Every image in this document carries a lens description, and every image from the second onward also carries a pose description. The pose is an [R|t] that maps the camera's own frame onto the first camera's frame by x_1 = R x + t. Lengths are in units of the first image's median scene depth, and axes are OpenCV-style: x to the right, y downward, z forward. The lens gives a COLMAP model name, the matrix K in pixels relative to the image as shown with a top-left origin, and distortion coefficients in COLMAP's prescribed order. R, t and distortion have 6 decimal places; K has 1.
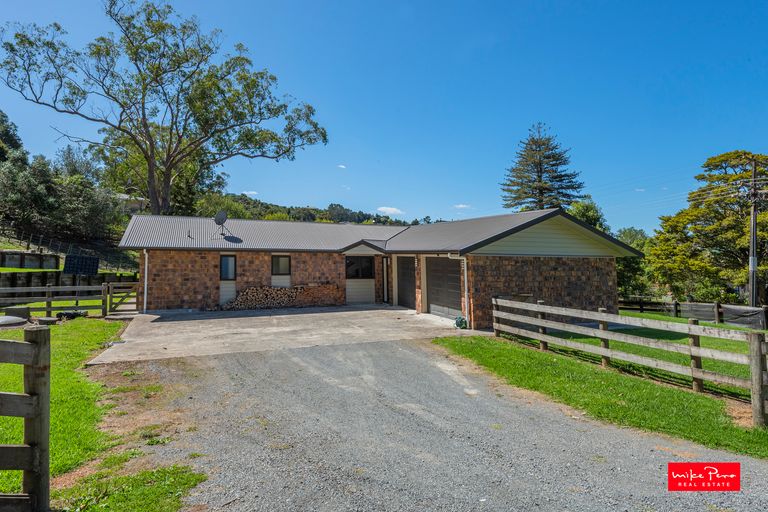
lens RADIAL K [[485.8, 0, 384.0], [0, 485.8, 256.0], [0, 0, 1]] dist [0.003665, 0.000006]
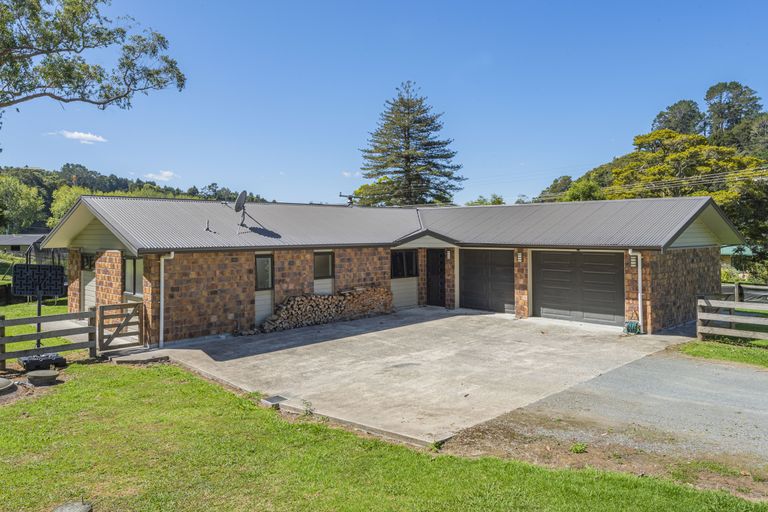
lens RADIAL K [[582.6, 0, 384.0], [0, 582.6, 256.0], [0, 0, 1]] dist [0.032552, 0.000589]
pose [[0.927522, -0.035147, 0.372113, -0.454390], [0.019520, 0.998765, 0.045681, -0.034354], [-0.373259, -0.035107, 0.927063, 0.131035]]
